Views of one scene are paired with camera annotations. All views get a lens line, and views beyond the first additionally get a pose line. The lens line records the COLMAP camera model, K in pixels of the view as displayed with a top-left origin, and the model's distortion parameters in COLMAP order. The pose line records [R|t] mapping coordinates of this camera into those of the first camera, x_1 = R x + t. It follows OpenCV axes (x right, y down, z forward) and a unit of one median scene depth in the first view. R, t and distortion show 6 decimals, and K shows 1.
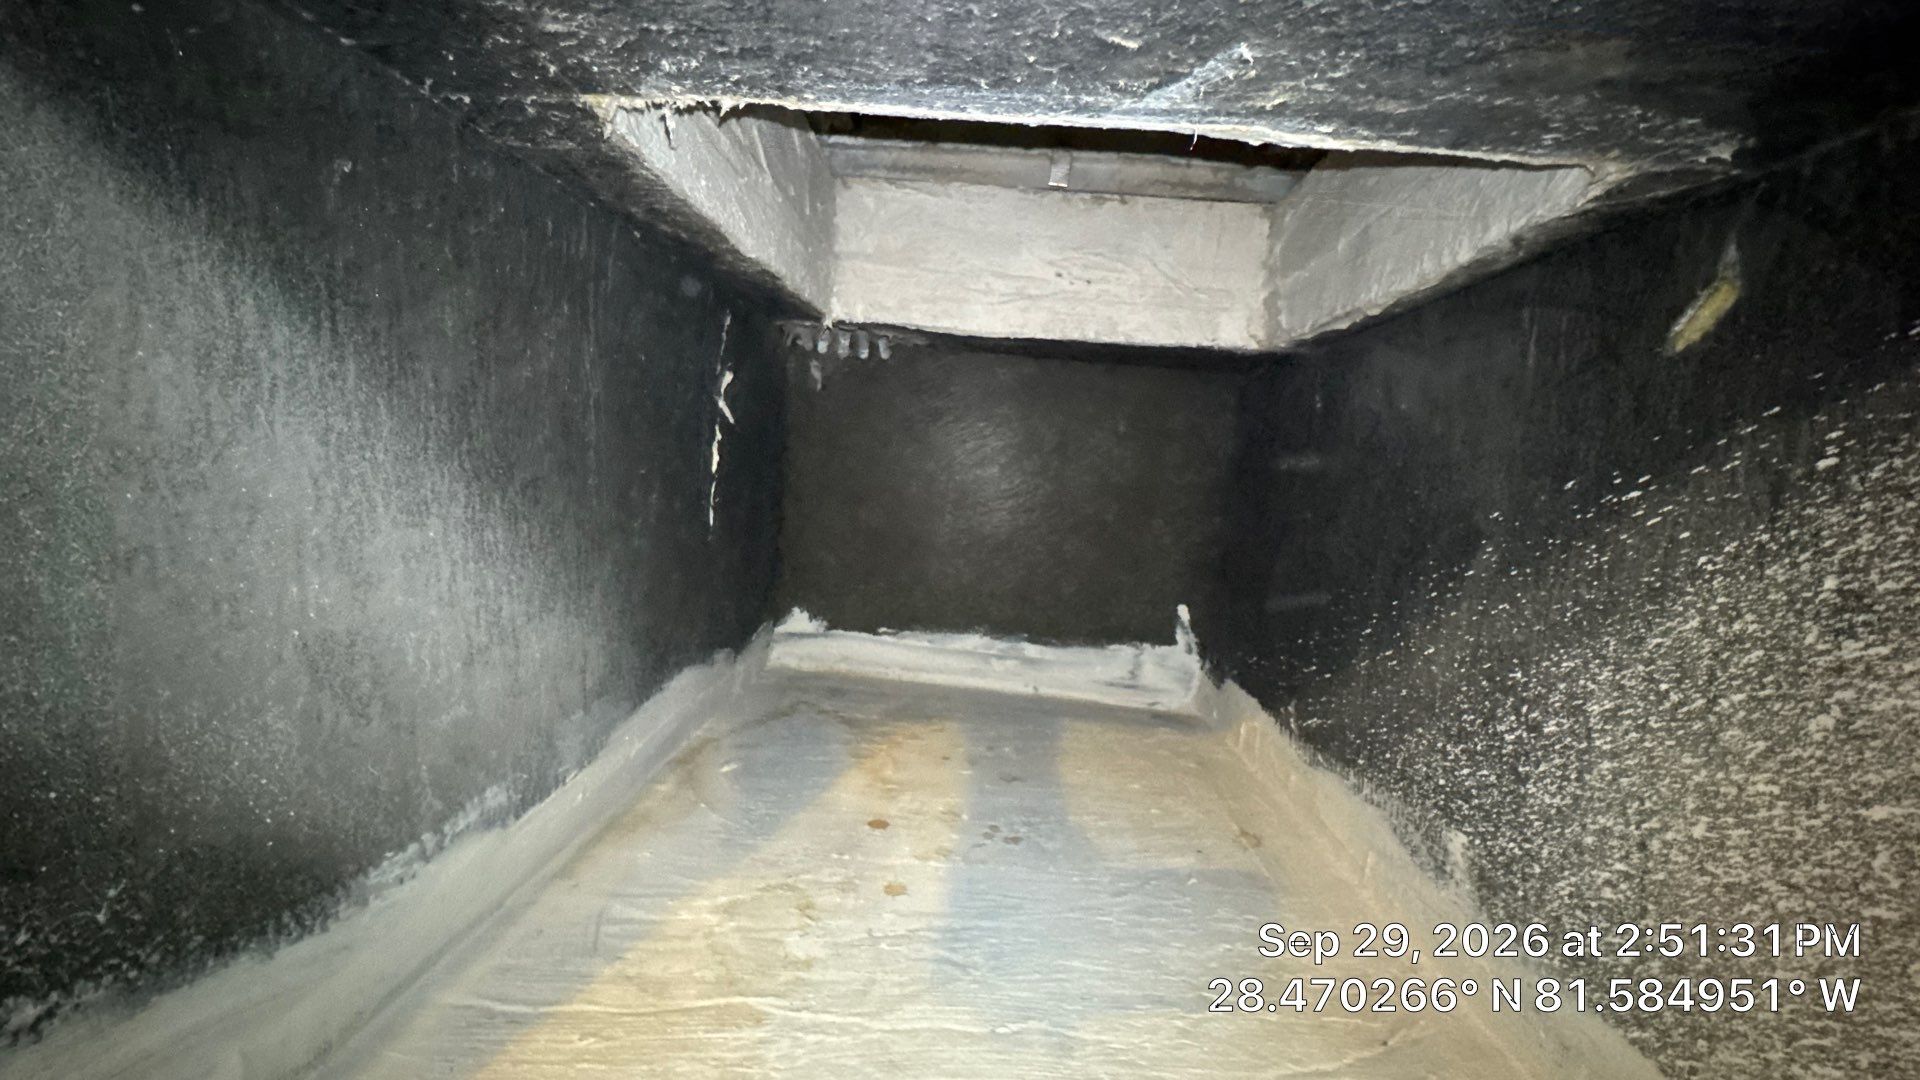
lens RADIAL K [[759.3, 0, 958.2], [0, 759.3, 546.0], [0, 0, 1]] dist [-0.007176, 0.001308]
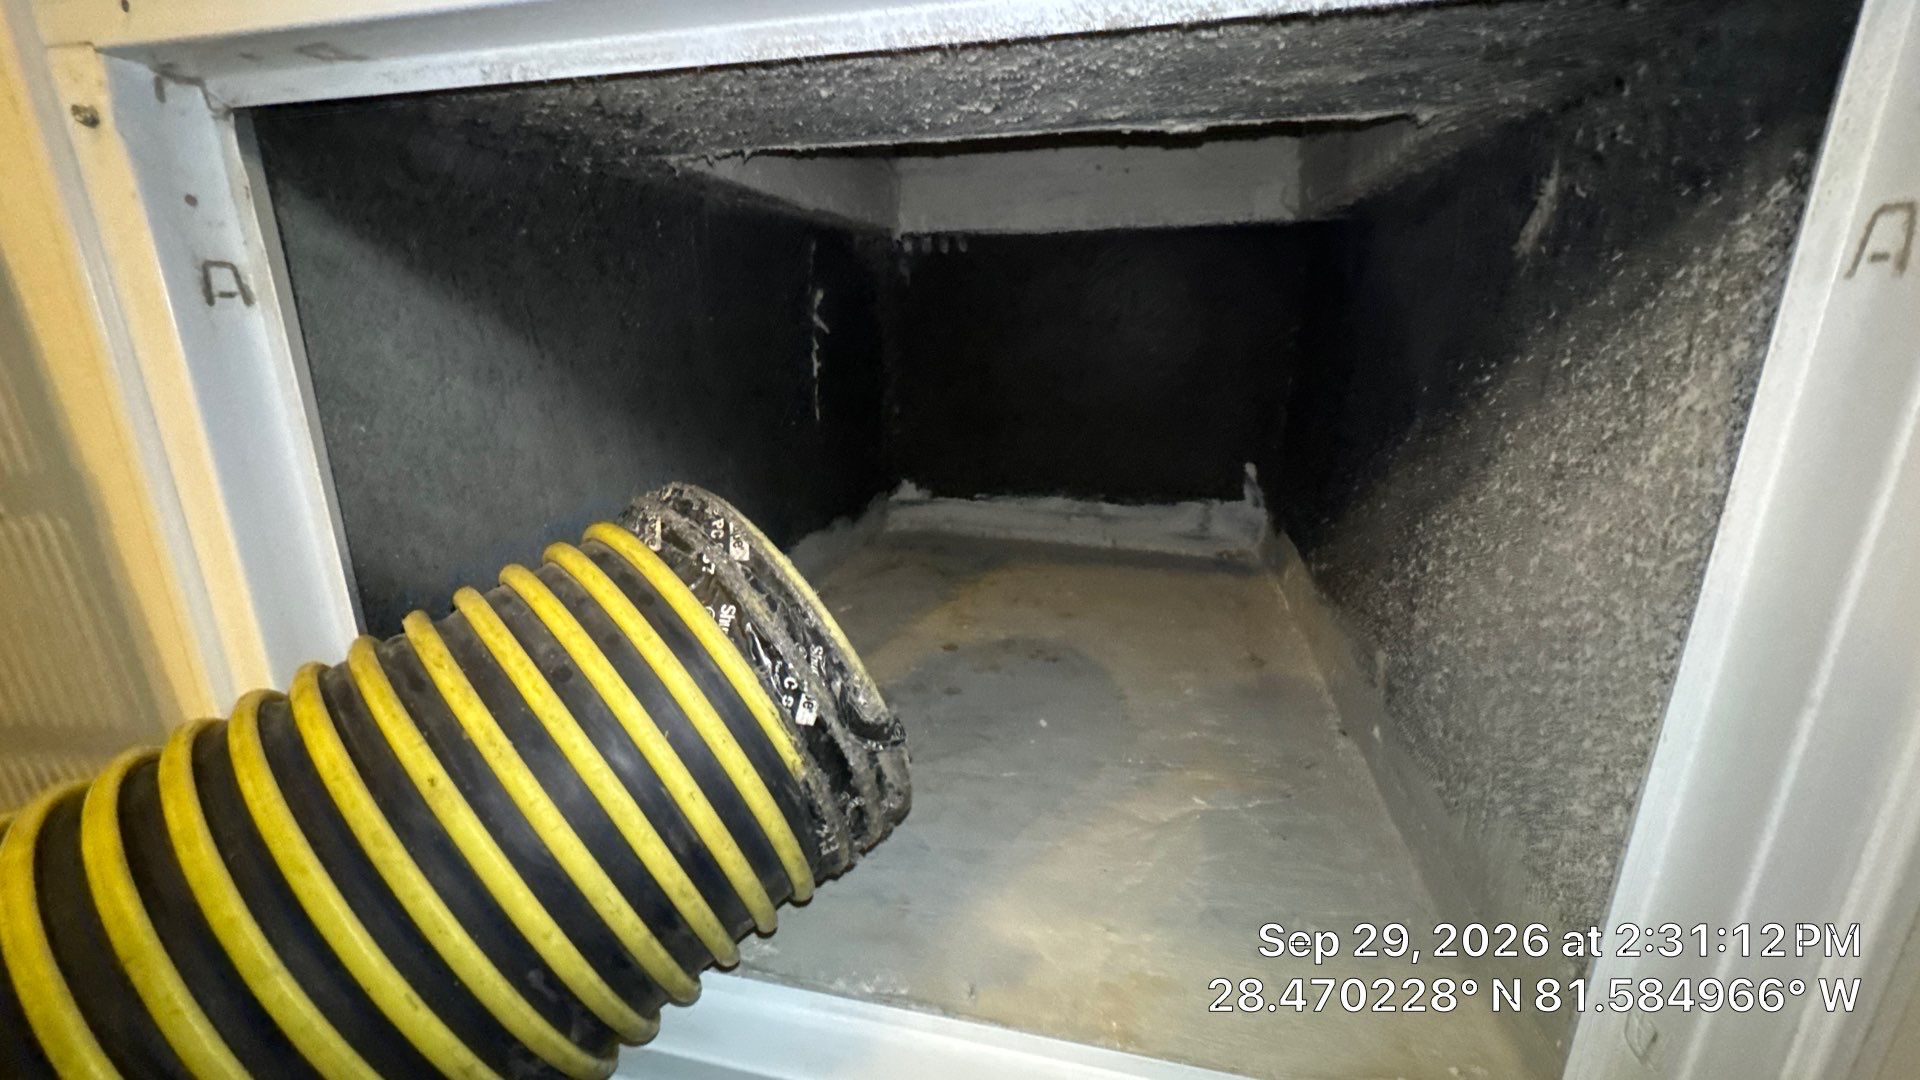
lens RADIAL K [[759.3, 0, 966.4], [0, 759.3, 547.8], [0, 0, 1]] dist [-0.007176, 0.001308]
pose [[0.979147, -0.023205, -0.201822, 0.237472], [0.061637, 0.980559, 0.186292, -0.059118], [0.193576, -0.194847, 0.961542, -0.282812]]
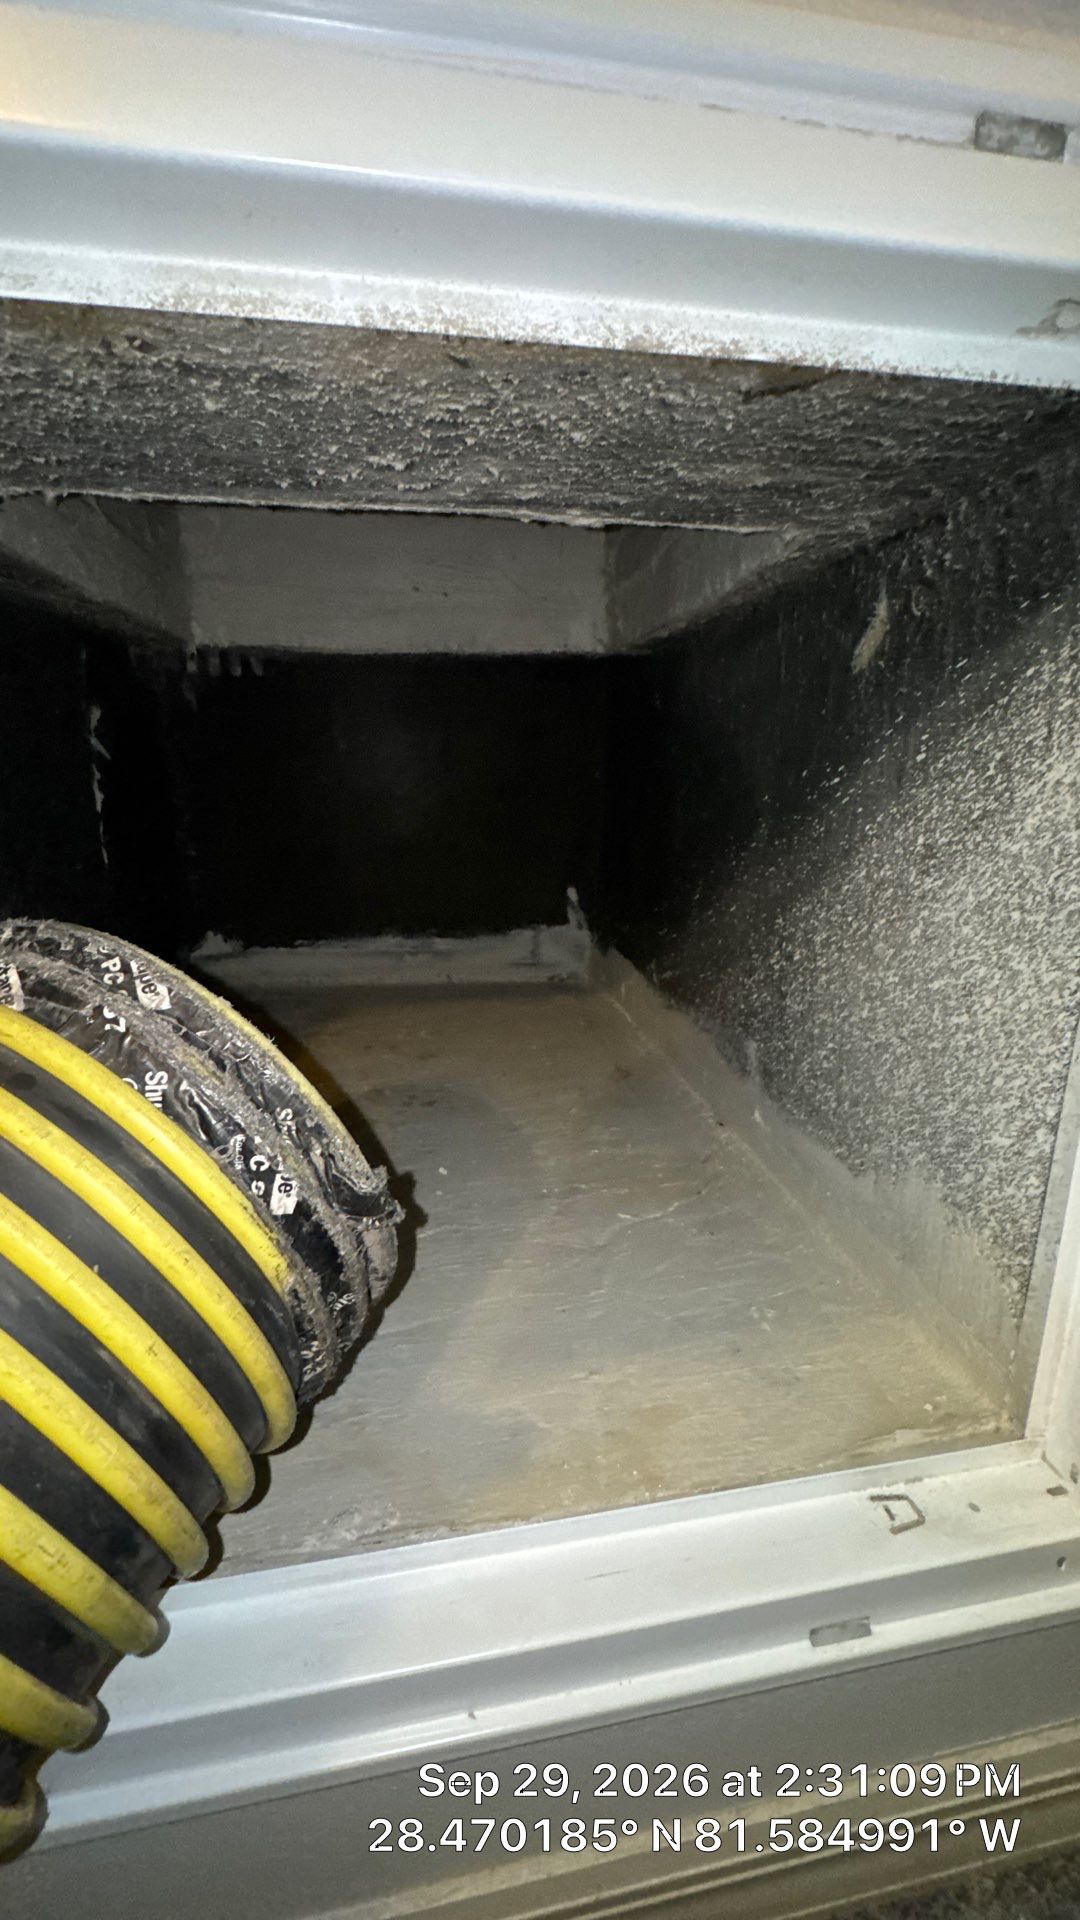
lens RADIAL K [[759.3, 0, 537.1], [0, 759.3, 966.2], [0, 0, 1]] dist [-0.007176, 0.001308]
pose [[0.975297, -0.129196, 0.179175, 0.062923], [0.096972, 0.979201, 0.178217, -0.026986], [-0.198474, -0.156439, 0.967541, -0.196528]]
